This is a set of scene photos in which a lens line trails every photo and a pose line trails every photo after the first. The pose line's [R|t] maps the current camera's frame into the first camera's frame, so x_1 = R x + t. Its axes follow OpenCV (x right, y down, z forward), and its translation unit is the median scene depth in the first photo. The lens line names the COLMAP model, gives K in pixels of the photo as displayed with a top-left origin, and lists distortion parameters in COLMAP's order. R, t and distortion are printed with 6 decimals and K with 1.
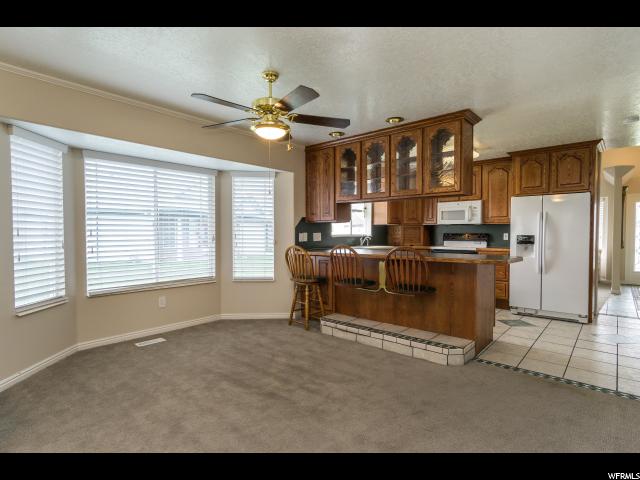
lens RADIAL K [[337.2, 0, 316.6], [0, 337.2, 242.6], [0, 0, 1]] dist [0.001237, 0.001273]
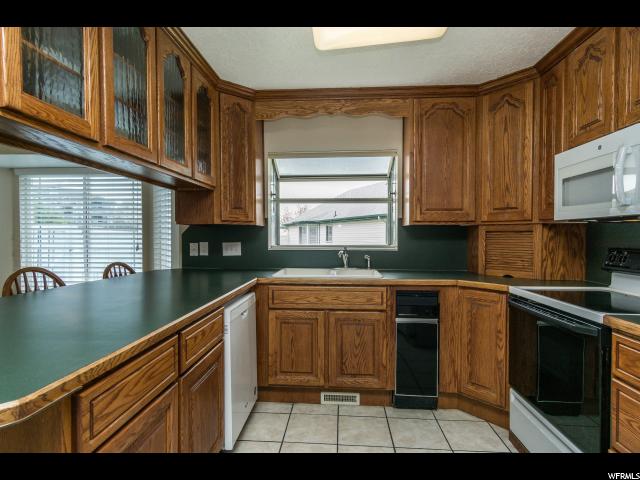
lens RADIAL K [[342.6, 0, 319.0], [0, 342.6, 242.2], [0, 0, 1]] dist [0.002726, 0.000417]
pose [[0.611787, 0.013866, -0.790901, 0.766077], [-0.023822, 0.999716, -0.000900, -0.042846], [0.790664, 0.019391, 0.611943, 0.968373]]
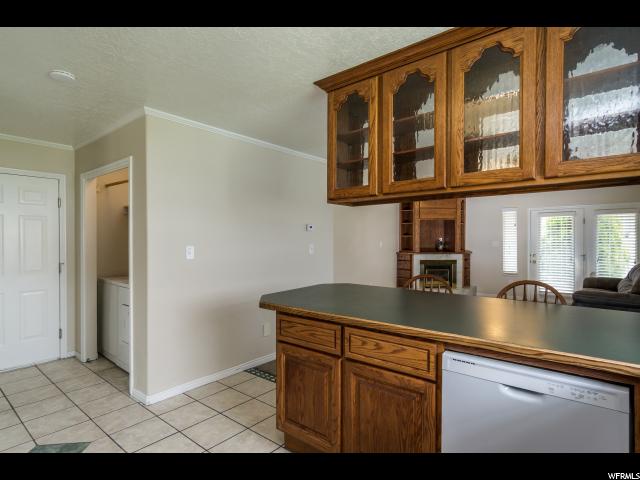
lens RADIAL K [[342.6, 0, 319.0], [0, 342.6, 242.2], [0, 0, 1]] dist [0.002726, 0.000417]
pose [[-0.999506, 0.002434, -0.031329, 0.465647], [0.001272, 0.999312, 0.037077, -0.084014], [0.031398, 0.037019, -0.998821, 1.531327]]
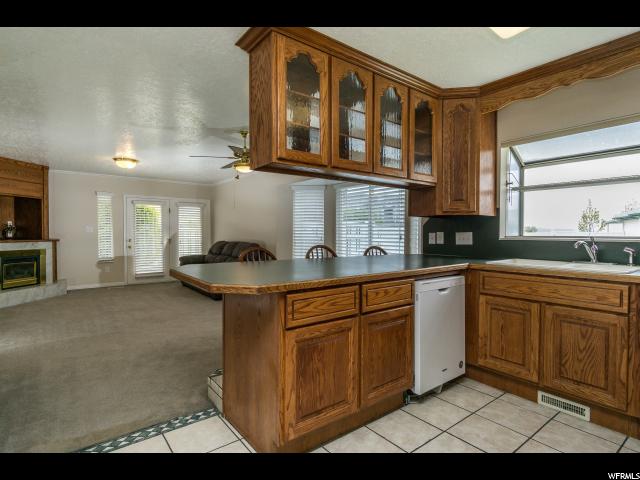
lens RADIAL K [[337.2, 0, 316.6], [0, 337.2, 242.6], [0, 0, 1]] dist [0.001237, 0.001273]
pose [[-0.190438, 0.026826, -0.981333, 0.917032], [-0.032549, 0.998904, 0.033622, -0.028520], [0.981160, 0.038344, -0.189356, 1.095322]]
